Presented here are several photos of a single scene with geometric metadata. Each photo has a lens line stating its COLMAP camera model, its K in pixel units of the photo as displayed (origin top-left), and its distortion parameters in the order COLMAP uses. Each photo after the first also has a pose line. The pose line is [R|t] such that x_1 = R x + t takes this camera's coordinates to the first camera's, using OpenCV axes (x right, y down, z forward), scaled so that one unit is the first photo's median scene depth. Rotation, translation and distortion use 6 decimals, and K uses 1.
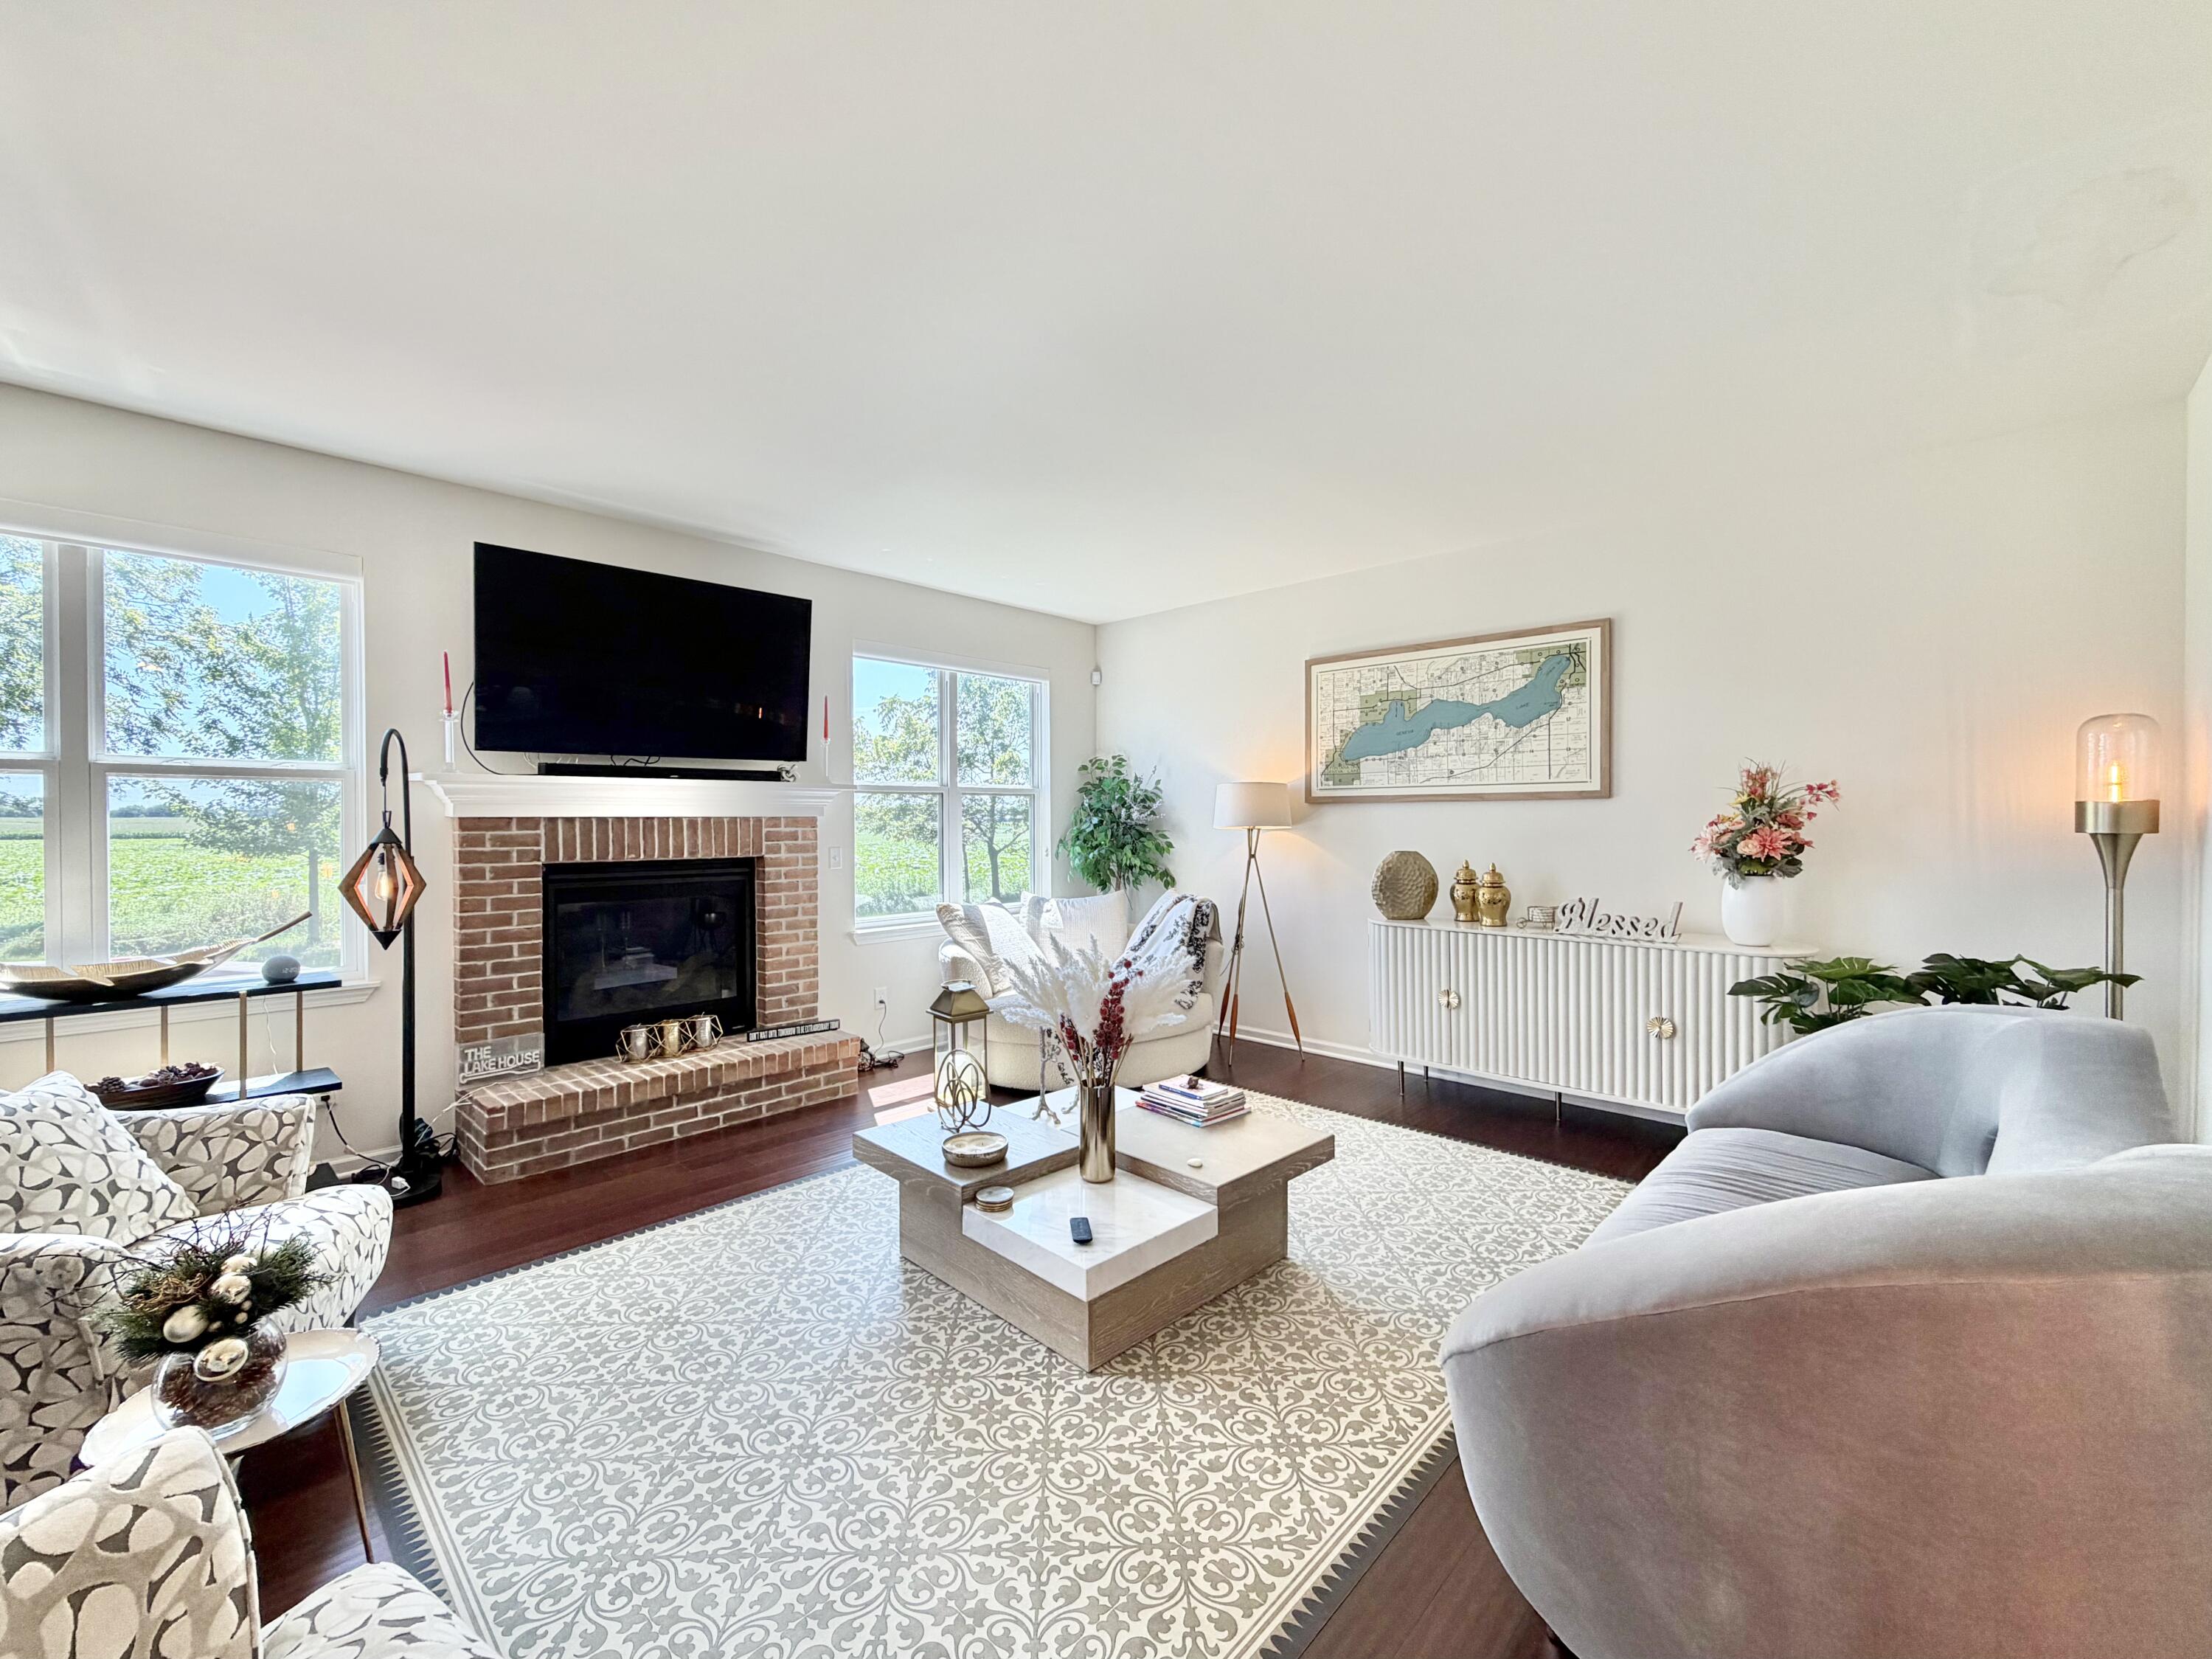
lens RADIAL K [[914.0, 0, 1084.1], [0, 914.0, 823.9], [0, 0, 1]] dist [-0.000267, -0.000092]
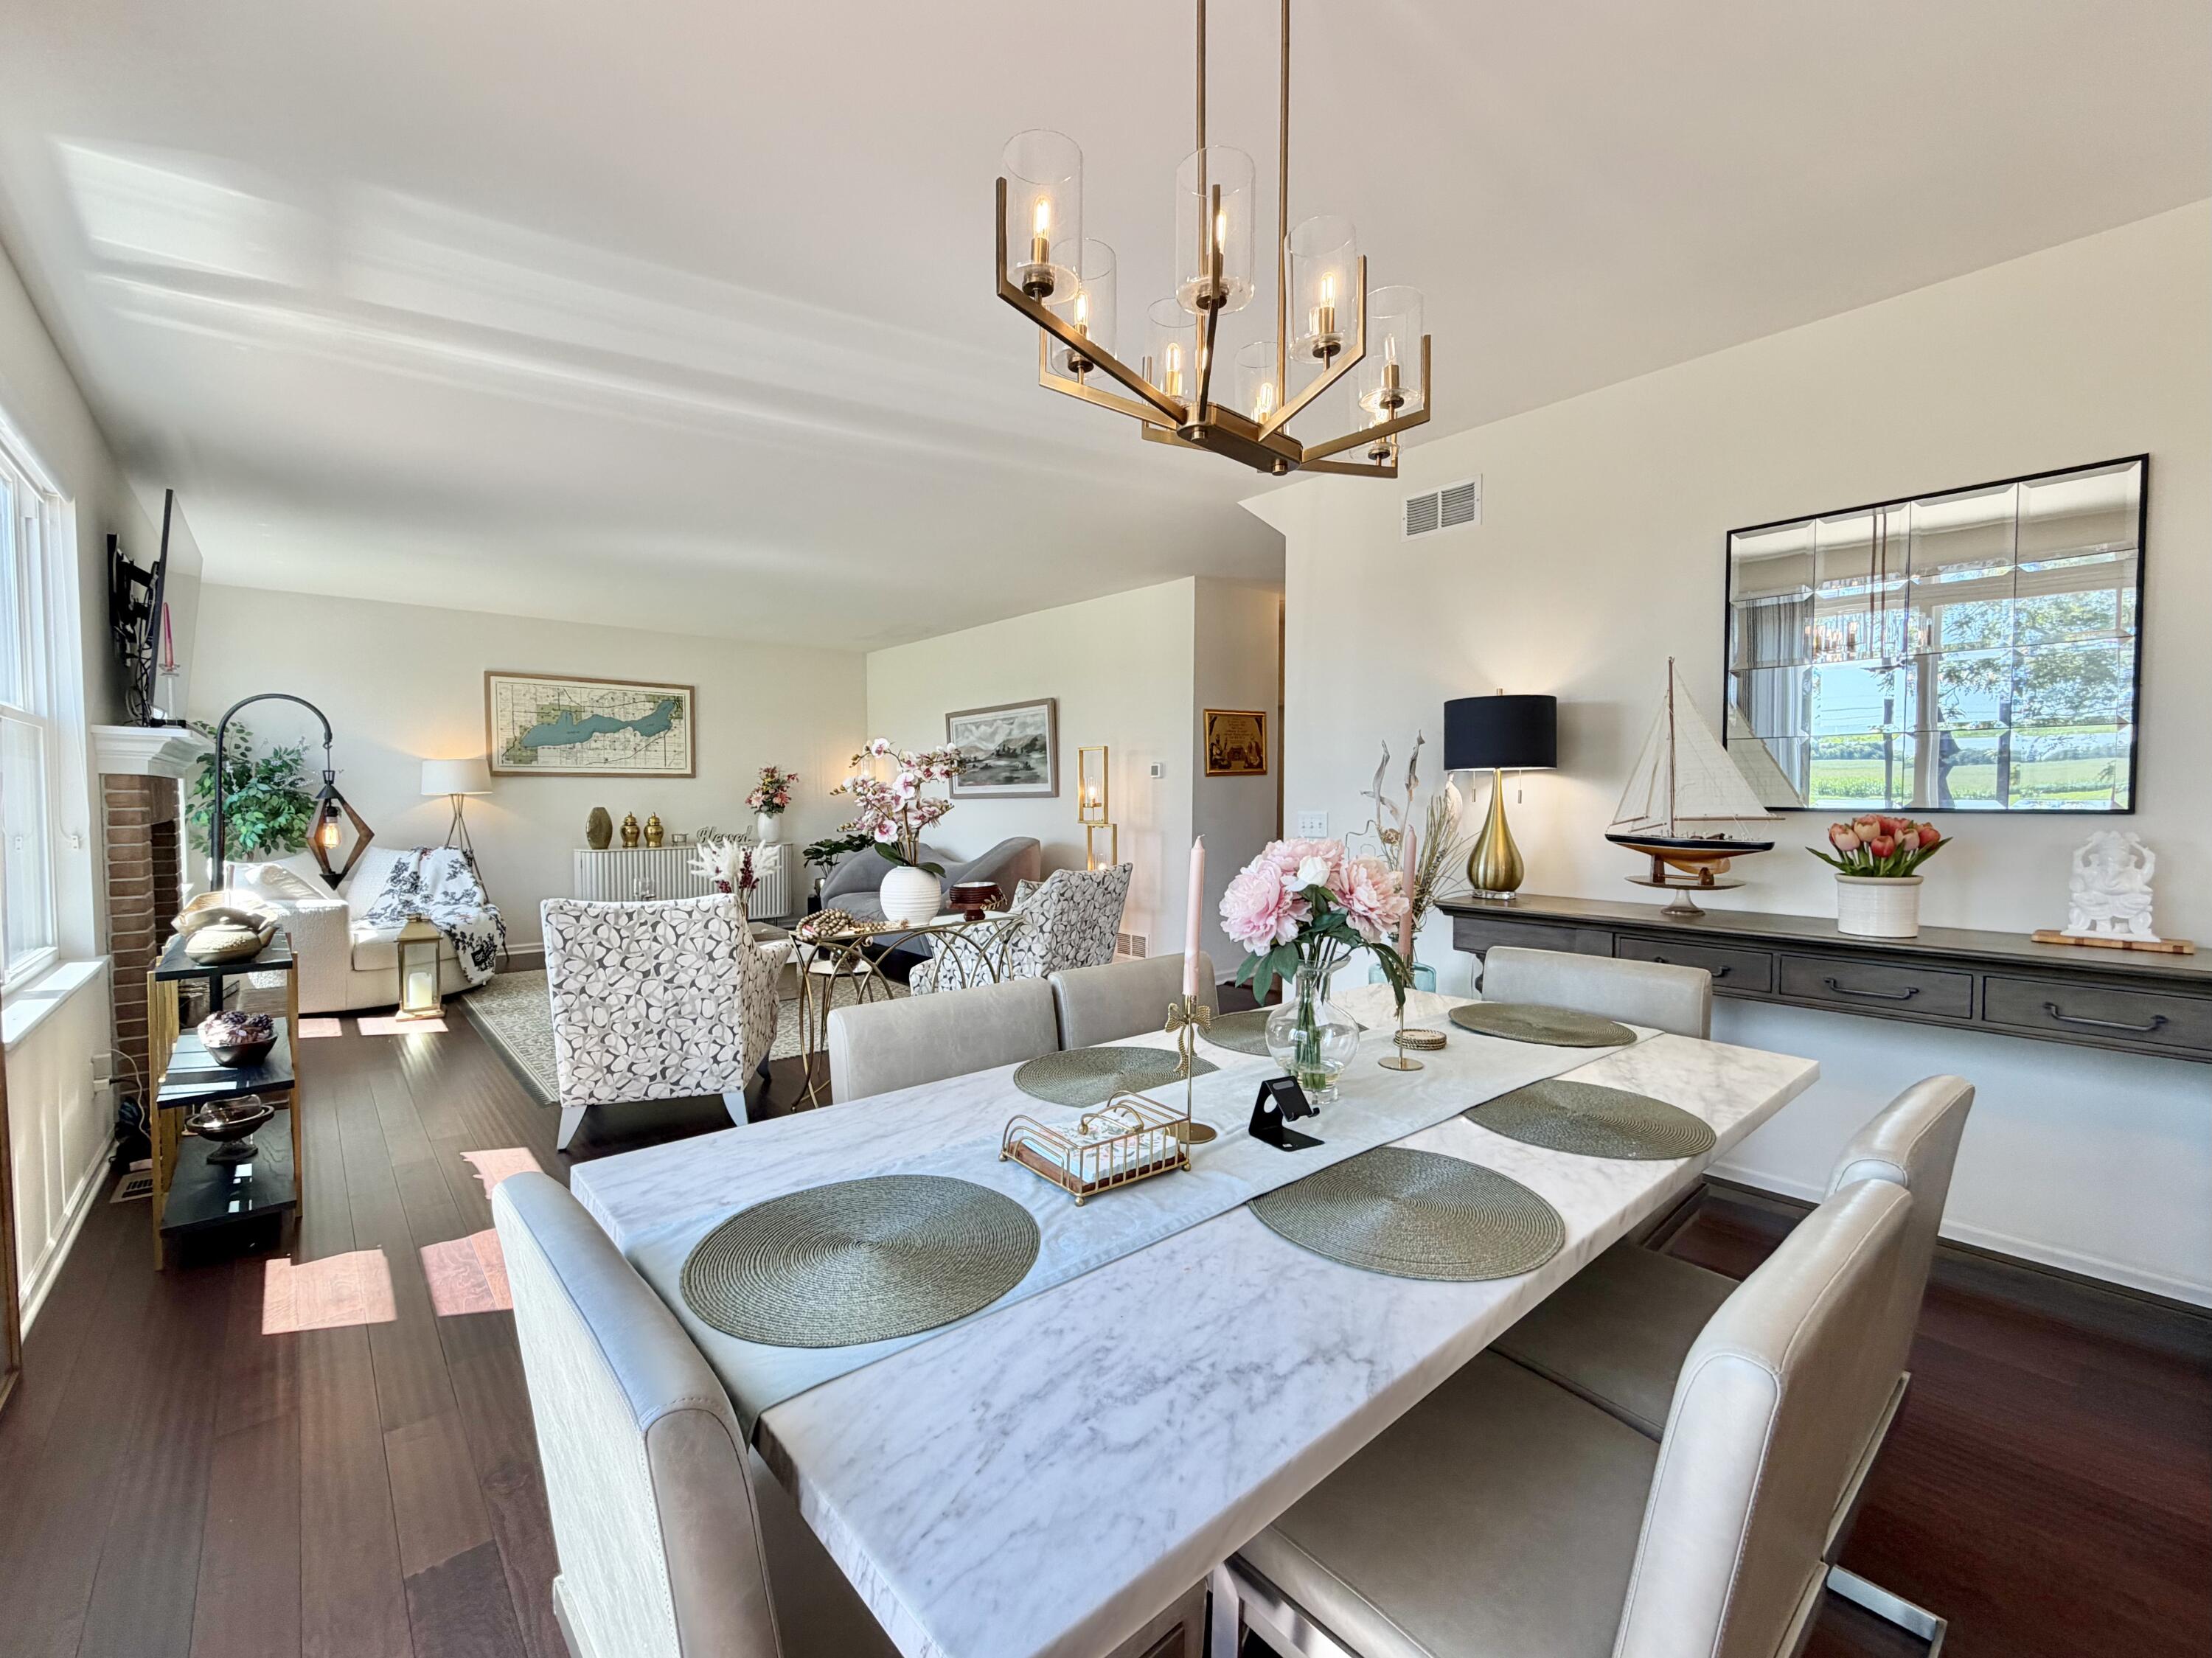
lens RADIAL K [[920.1, 0, 1106.0], [0, 920.1, 829.0], [0, 0, 1]] dist [-0.000537, 0.000043]
pose [[0.074582, -0.037514, 0.996509, -1.239369], [0.003517, 0.999296, 0.037356, 0.010296], [-0.997209, 0.000718, 0.074662, -0.031619]]
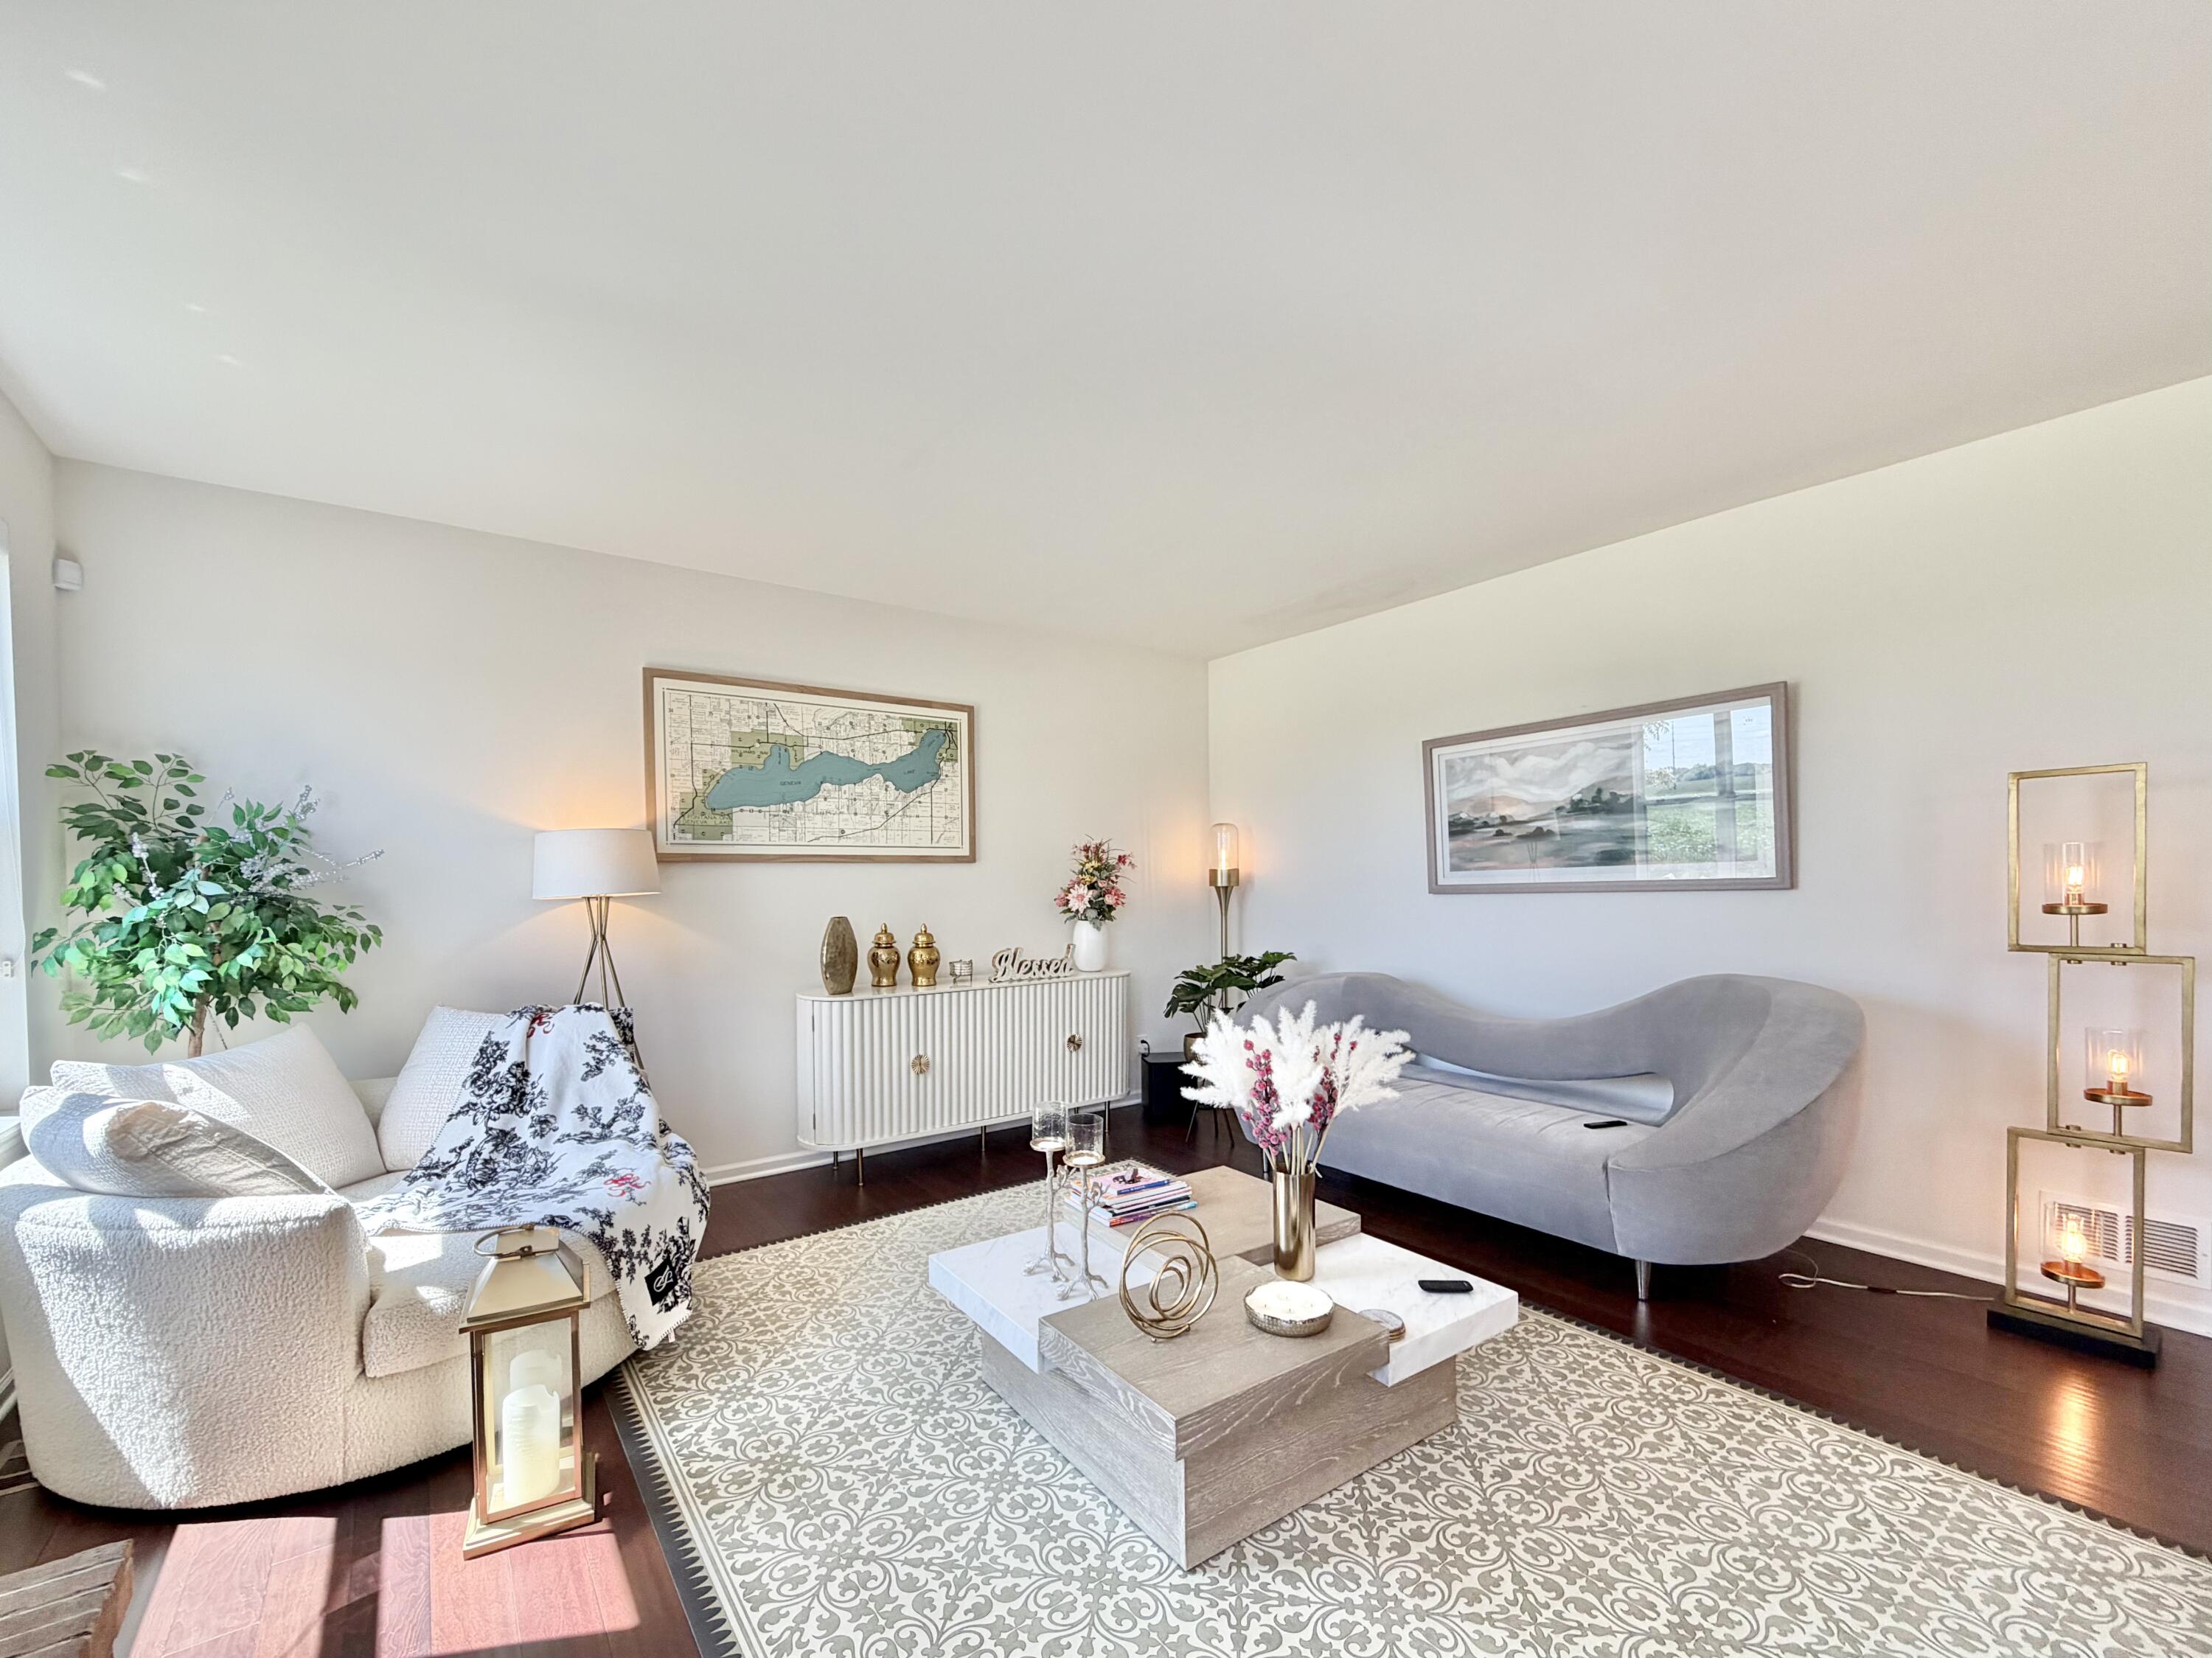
lens RADIAL K [[928.3, 0, 1110.3], [0, 928.3, 899.0], [0, 0, 1]] dist [-0.000298, -0.000134]
pose [[0.152804, -0.018027, 0.988092, -0.514800], [0.015479, 0.999755, 0.015846, 0.001693], [-0.988135, 0.012873, 0.153045, 0.600943]]
